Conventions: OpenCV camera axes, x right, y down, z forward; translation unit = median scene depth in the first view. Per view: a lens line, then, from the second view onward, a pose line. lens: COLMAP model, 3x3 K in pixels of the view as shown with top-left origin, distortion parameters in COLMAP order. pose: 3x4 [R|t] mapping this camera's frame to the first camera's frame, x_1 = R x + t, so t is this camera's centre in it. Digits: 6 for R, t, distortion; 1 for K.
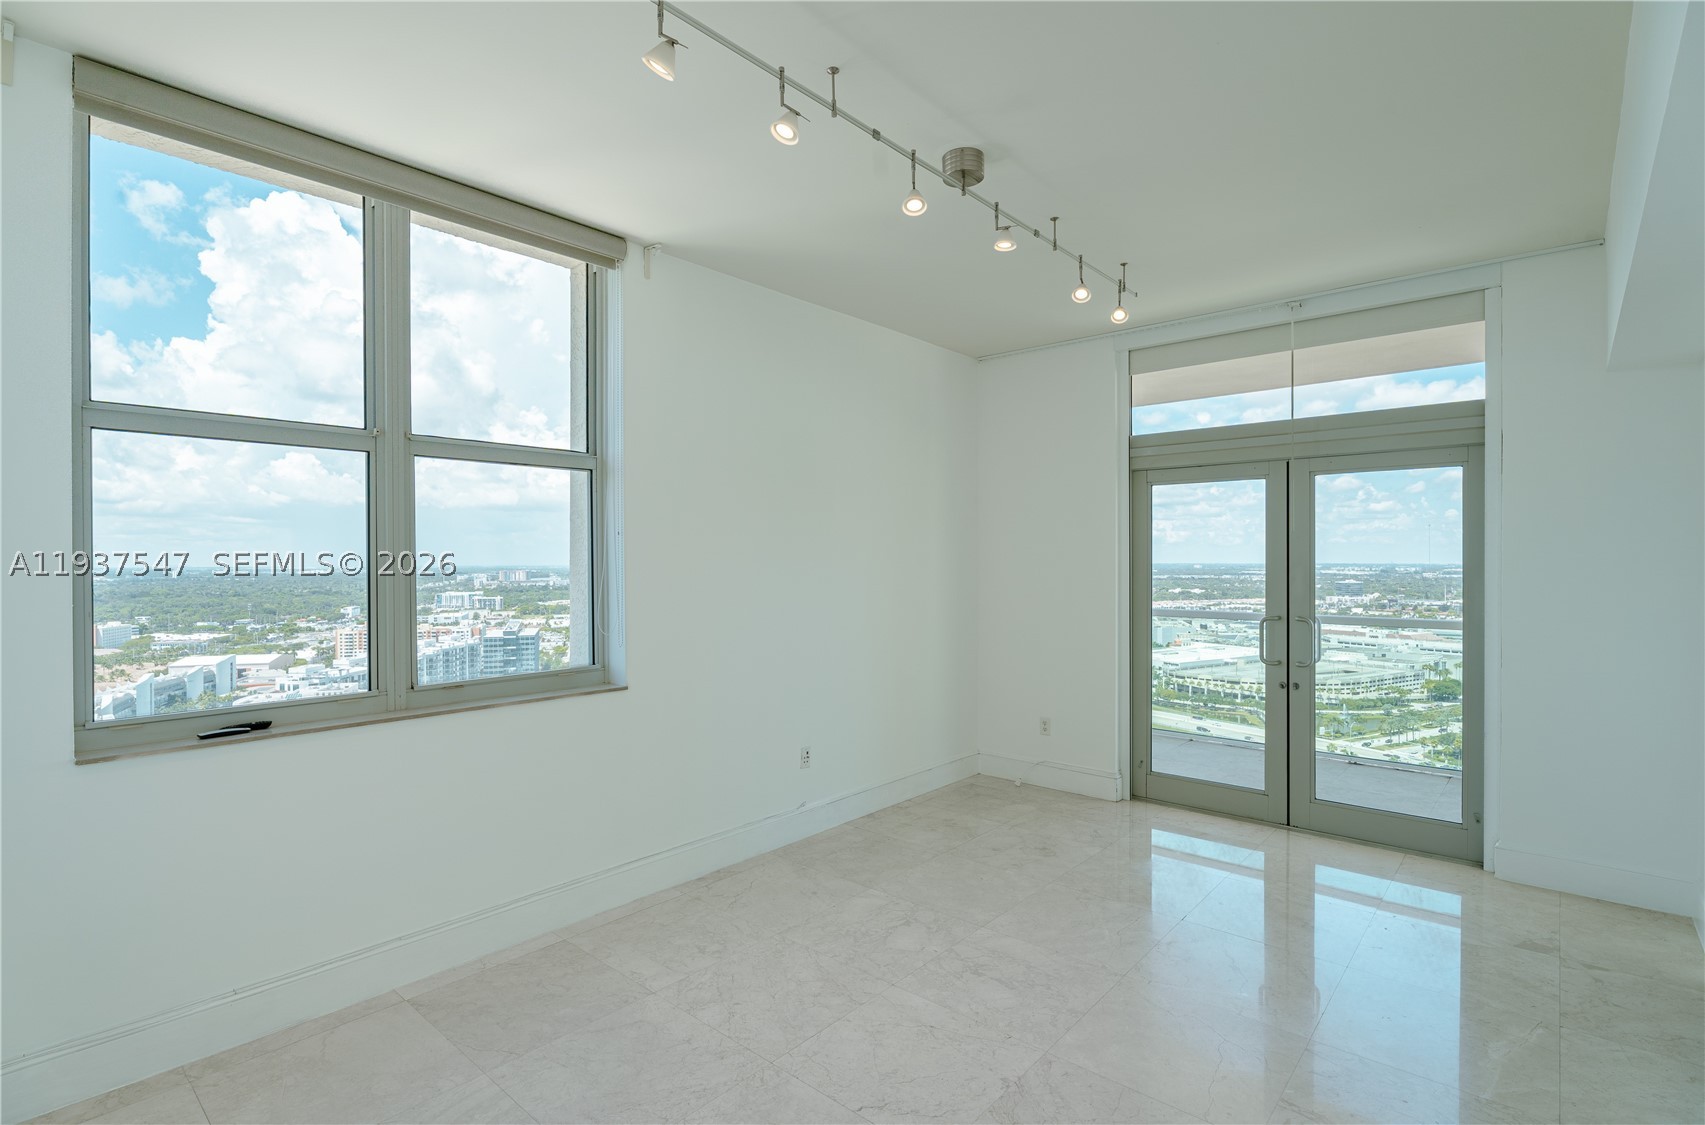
lens RADIAL K [[794.4, 0, 852.5], [0, 794.4, 562.5], [0, 0, 1]] dist [-0.004171, -0.000578]
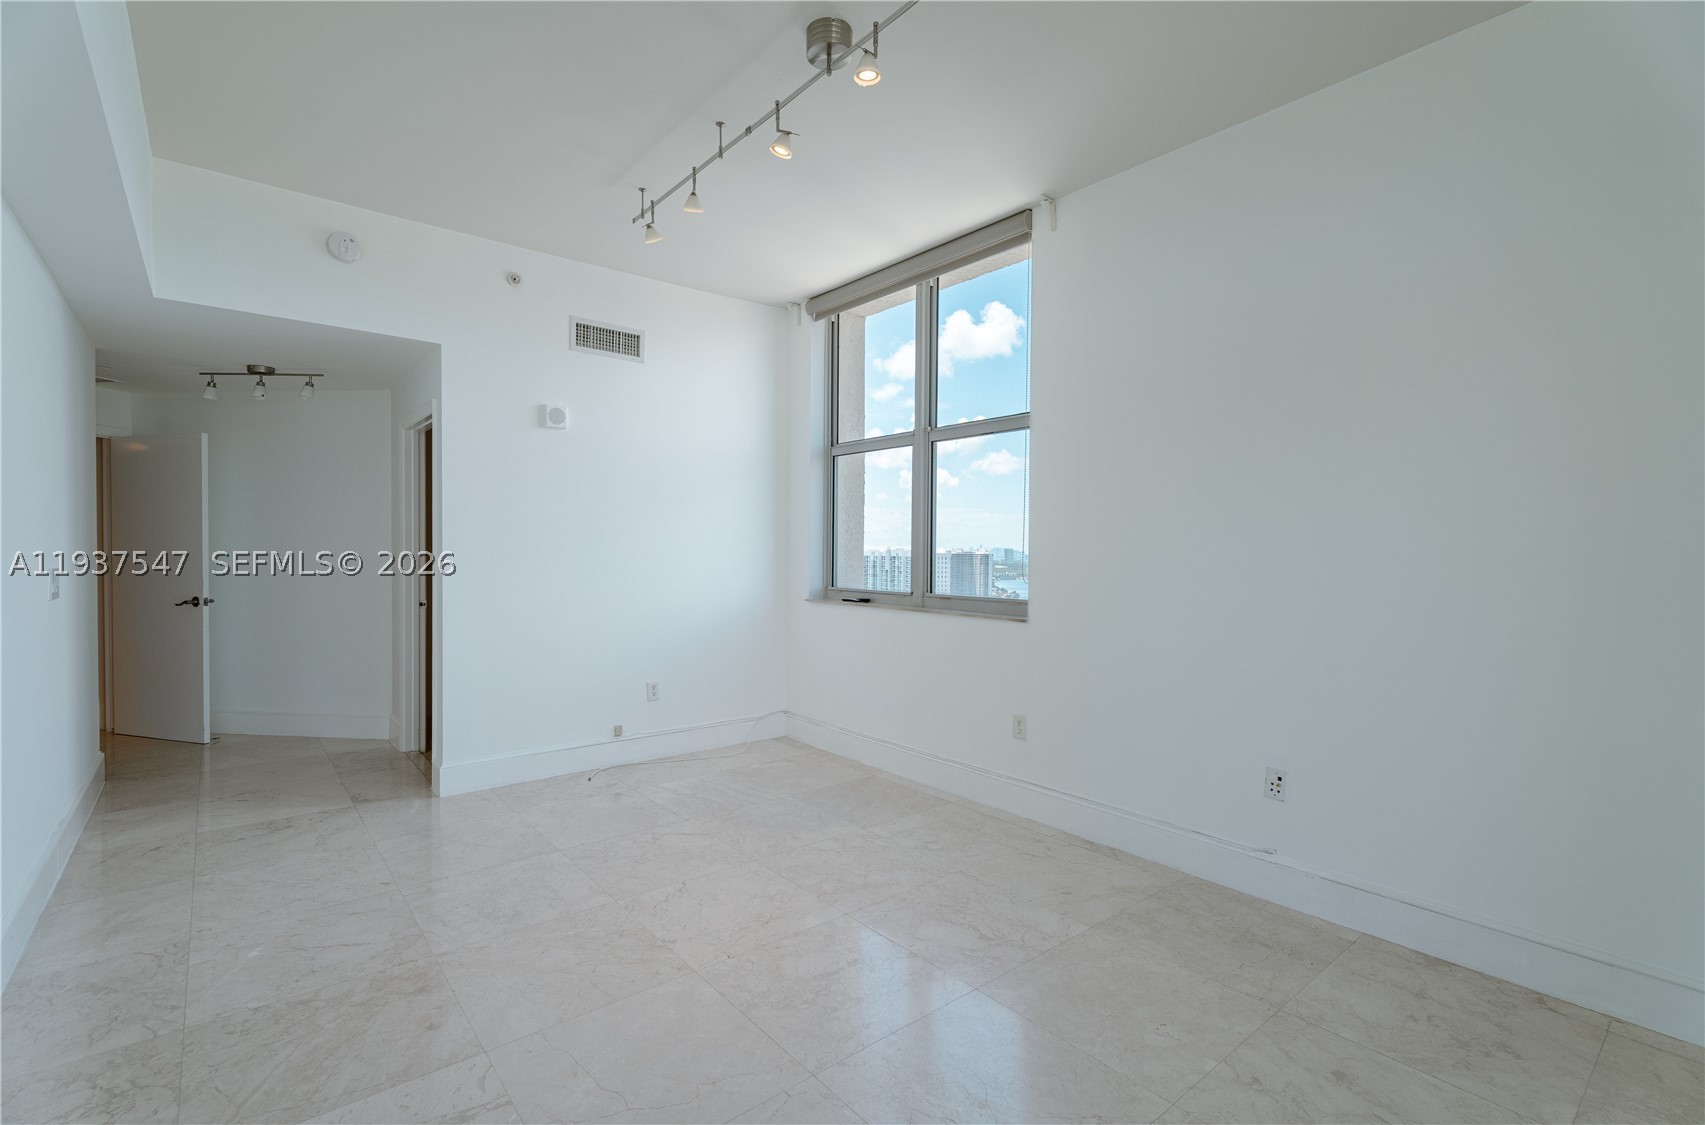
lens RADIAL K [[769.5, 0, 846.2], [0, 769.5, 560.9], [0, 0, 1]] dist [0.003622, 0.000300]
pose [[-0.155709, 0.013470, -0.987711, 0.872014], [-0.012069, 0.999806, 0.015538, 0.066936], [0.987729, 0.014340, -0.155516, 1.001047]]
